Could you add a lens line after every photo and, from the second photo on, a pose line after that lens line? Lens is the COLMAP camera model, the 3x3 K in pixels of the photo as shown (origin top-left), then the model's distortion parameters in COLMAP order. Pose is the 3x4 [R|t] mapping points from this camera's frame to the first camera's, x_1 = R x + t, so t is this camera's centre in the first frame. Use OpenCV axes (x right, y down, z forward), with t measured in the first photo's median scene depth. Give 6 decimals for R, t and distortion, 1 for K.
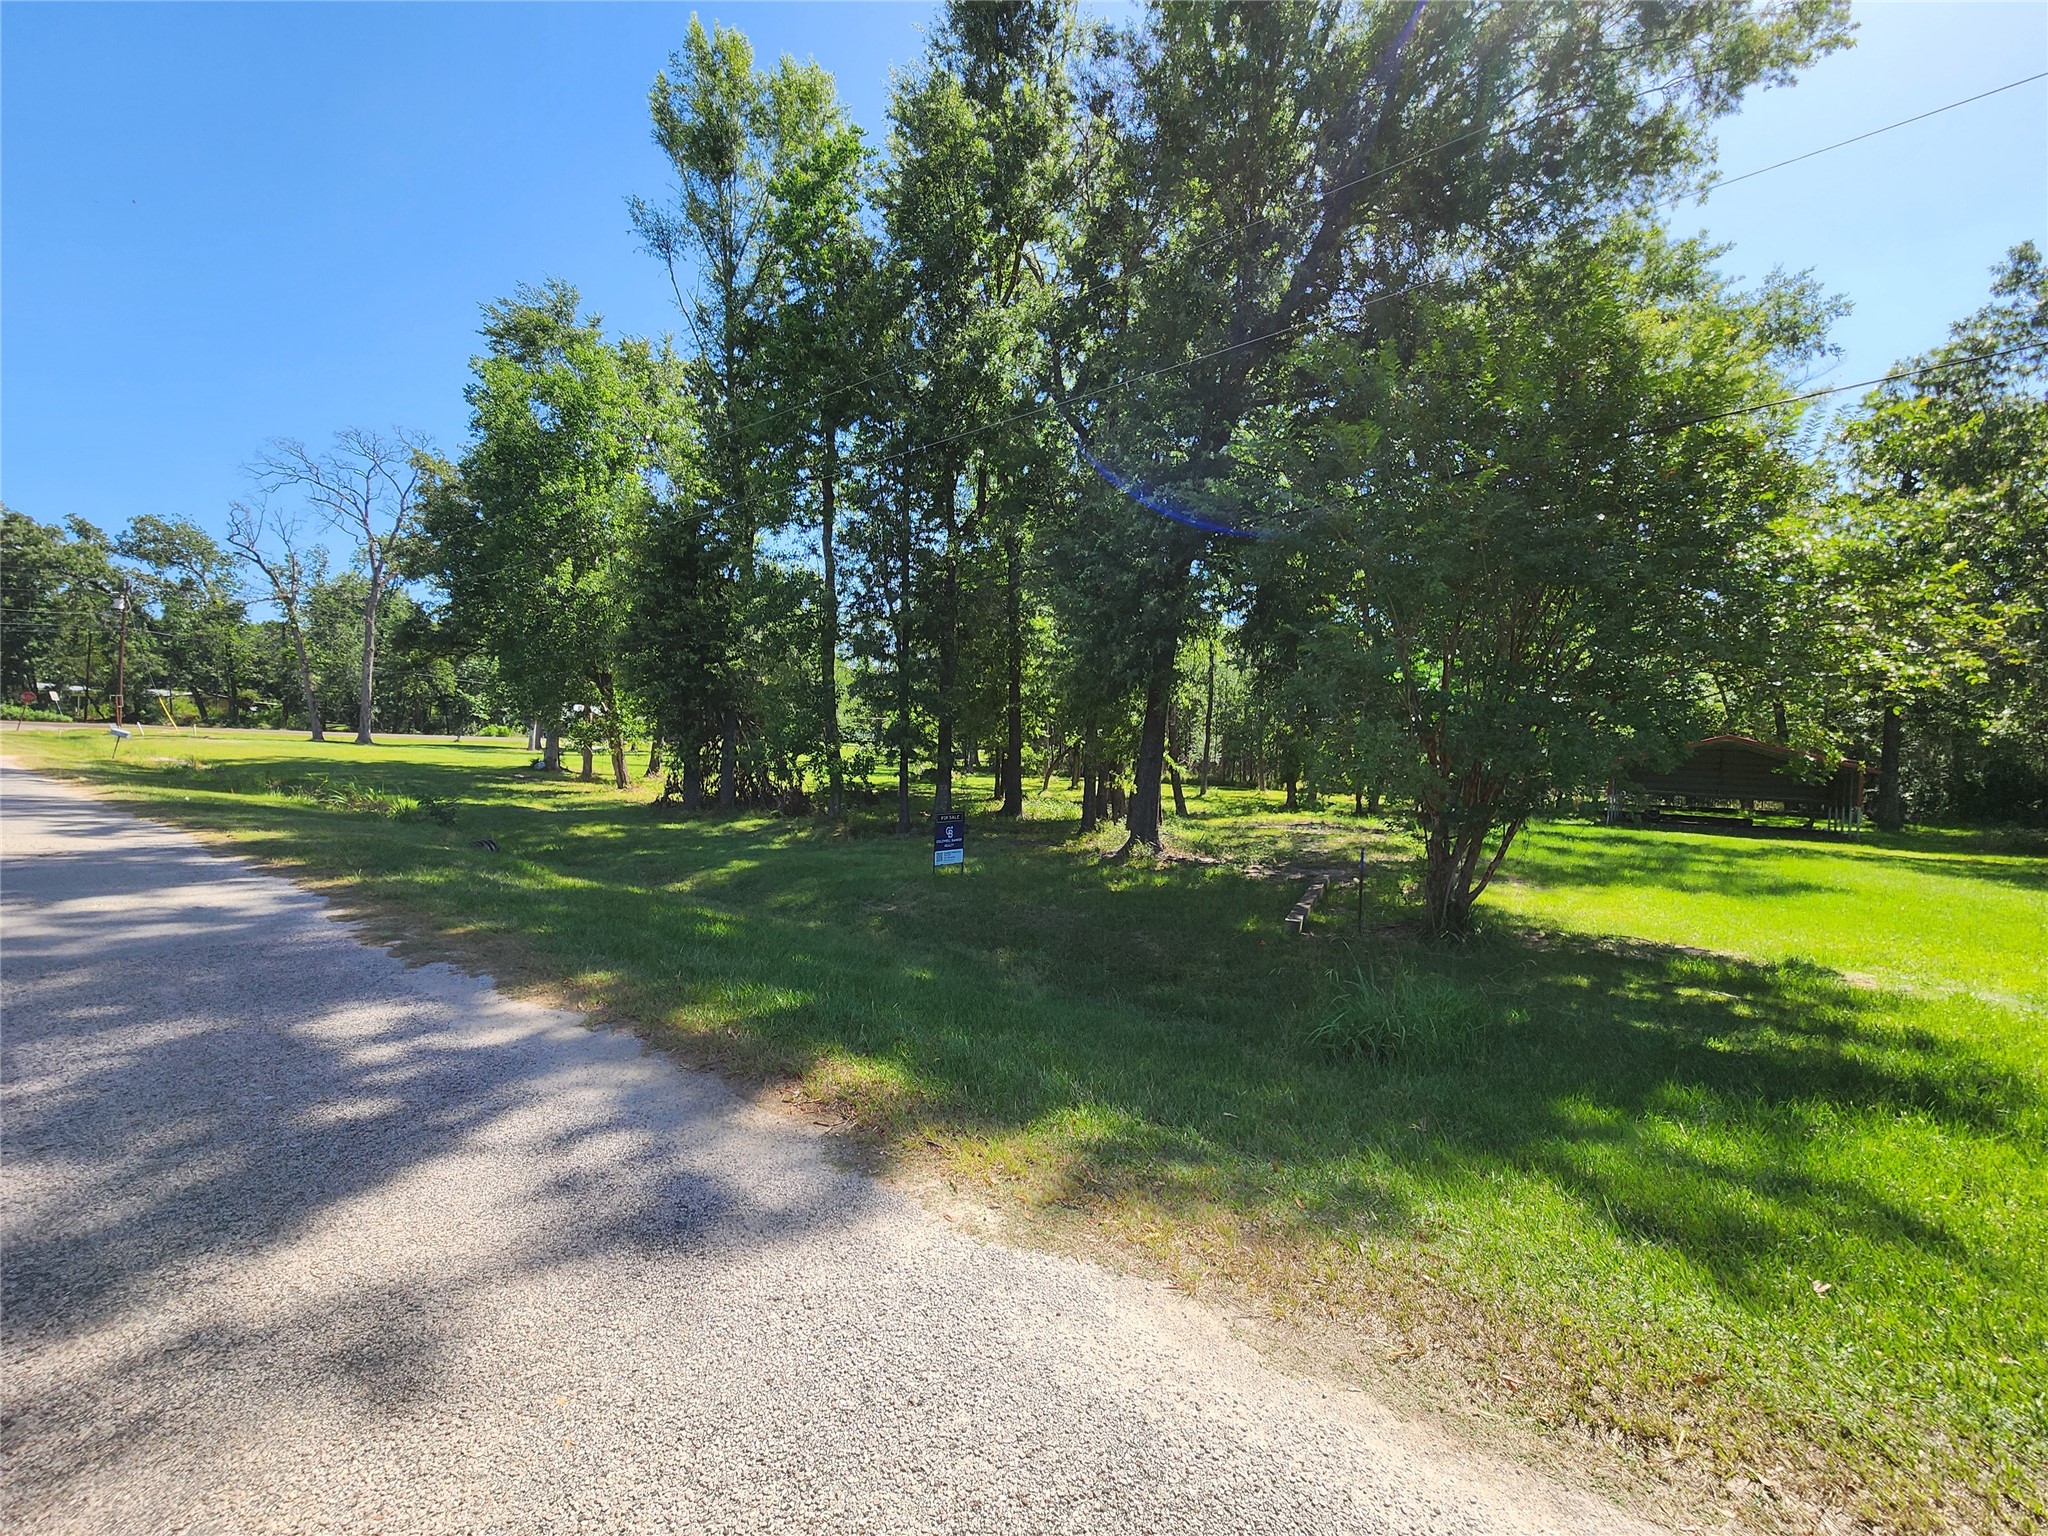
lens RADIAL K [[858.2, 0, 1022.3], [0, 858.2, 757.6], [0, 0, 1]] dist [-0.004817, 0.001486]
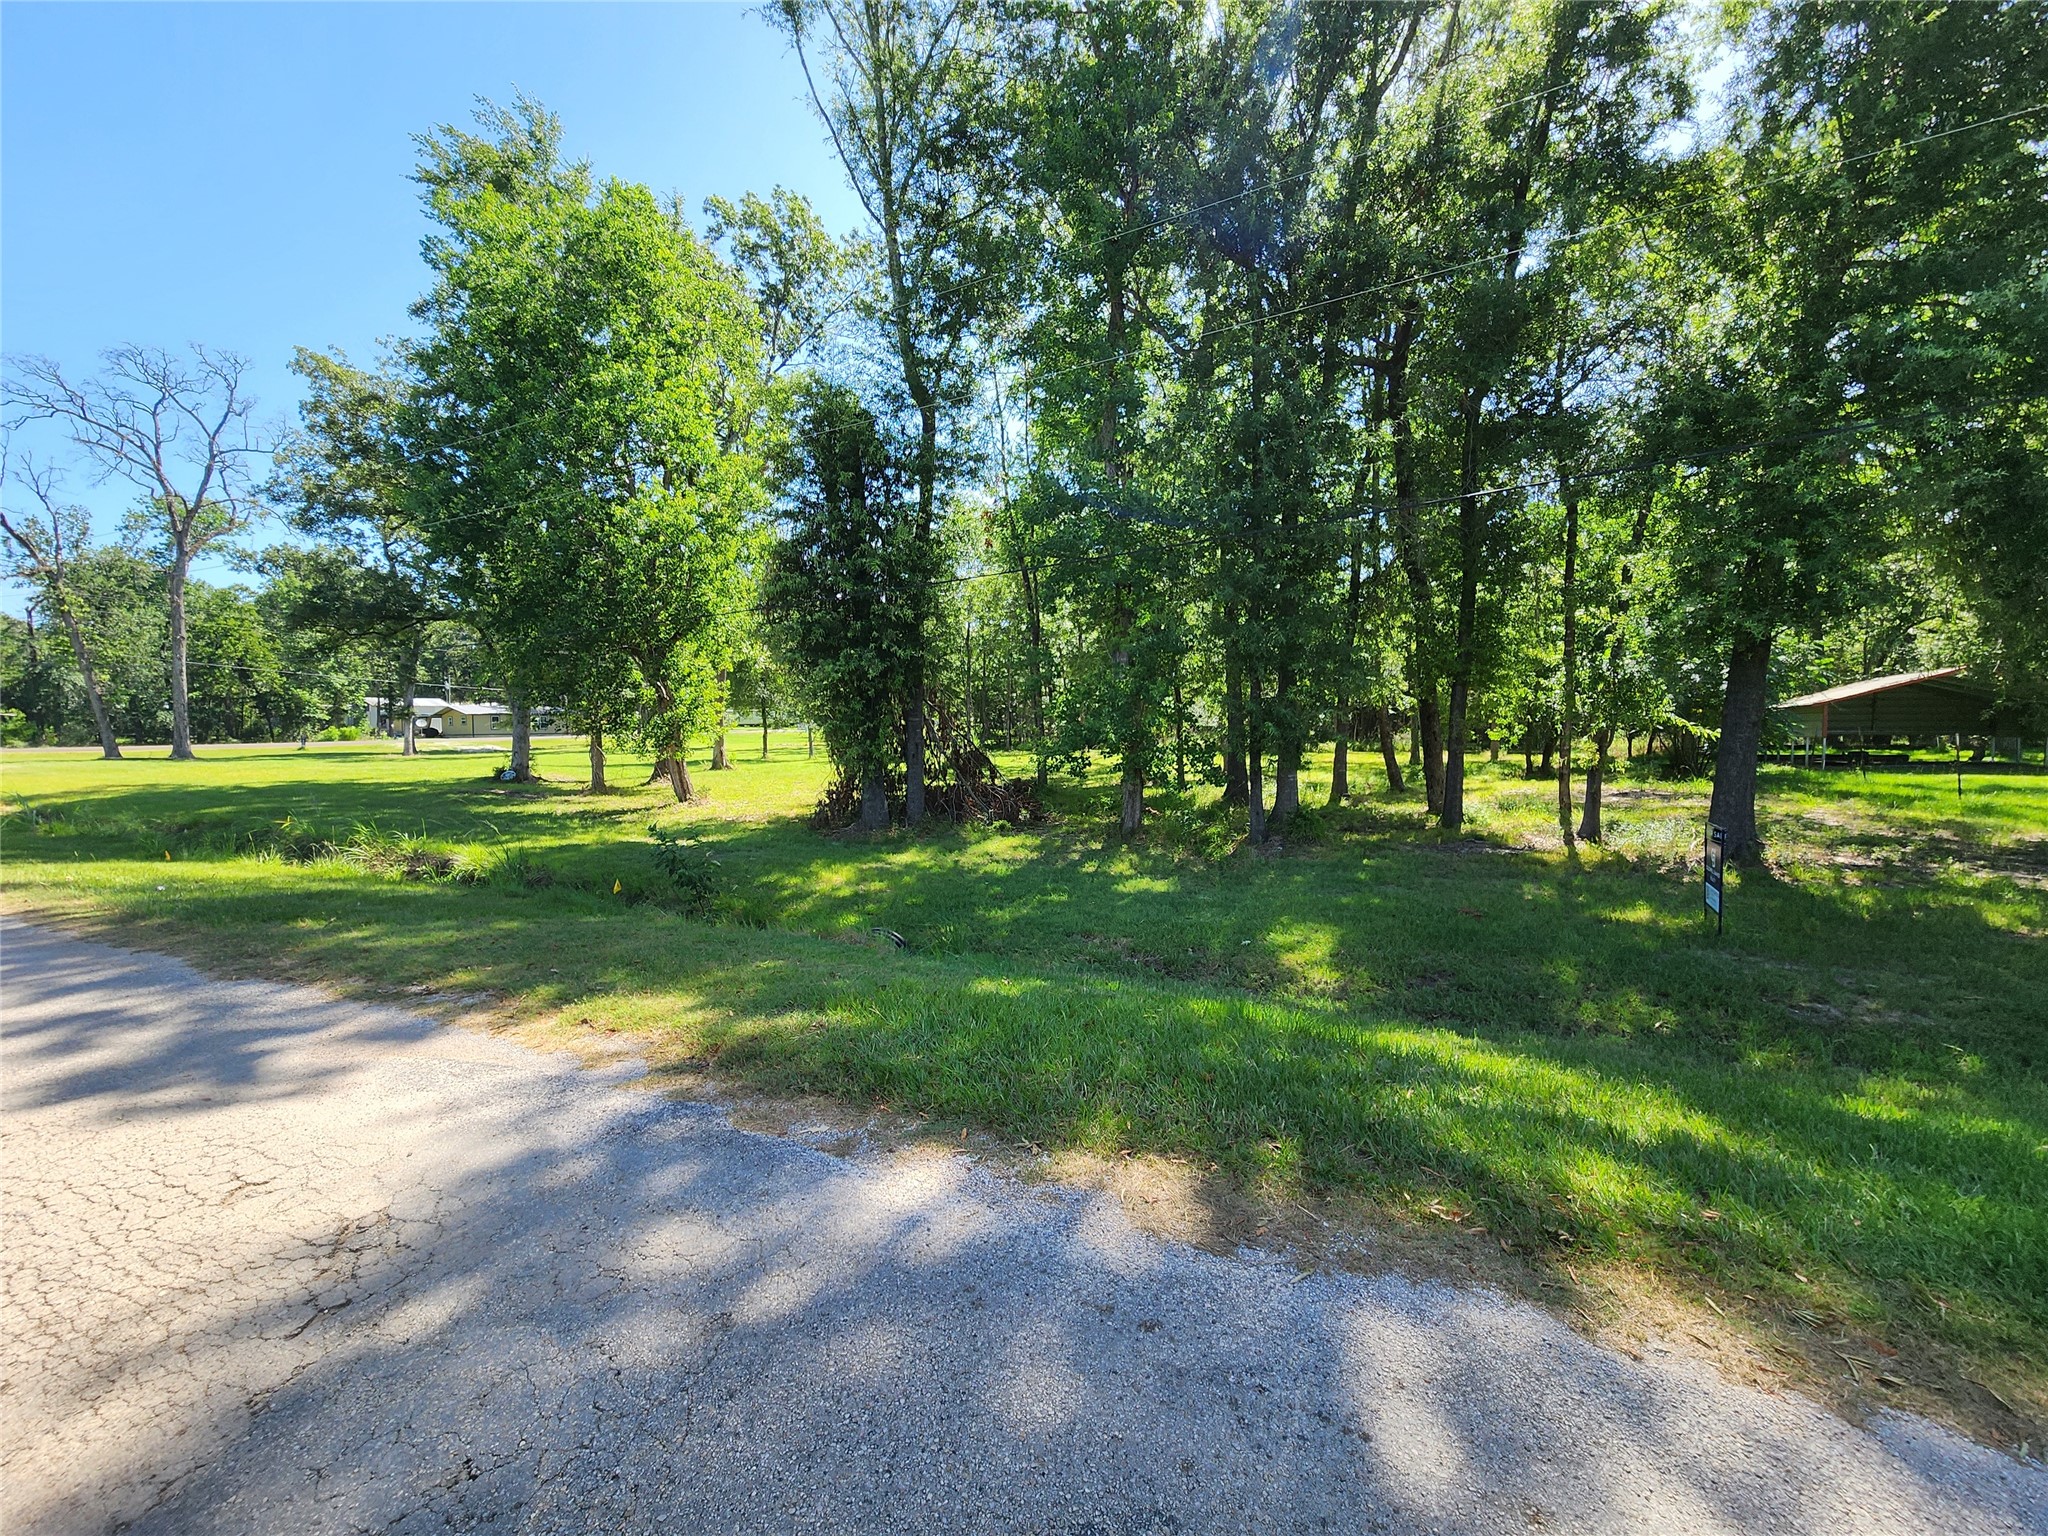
lens RADIAL K [[858.2, 0, 1038.8], [0, 858.2, 762.8], [0, 0, 1]] dist [-0.004817, 0.001486]
pose [[0.983568, -0.059227, 0.170544, -0.545907], [0.052313, 0.997627, 0.044760, -0.027238], [-0.172791, -0.035103, 0.984333, 0.390958]]
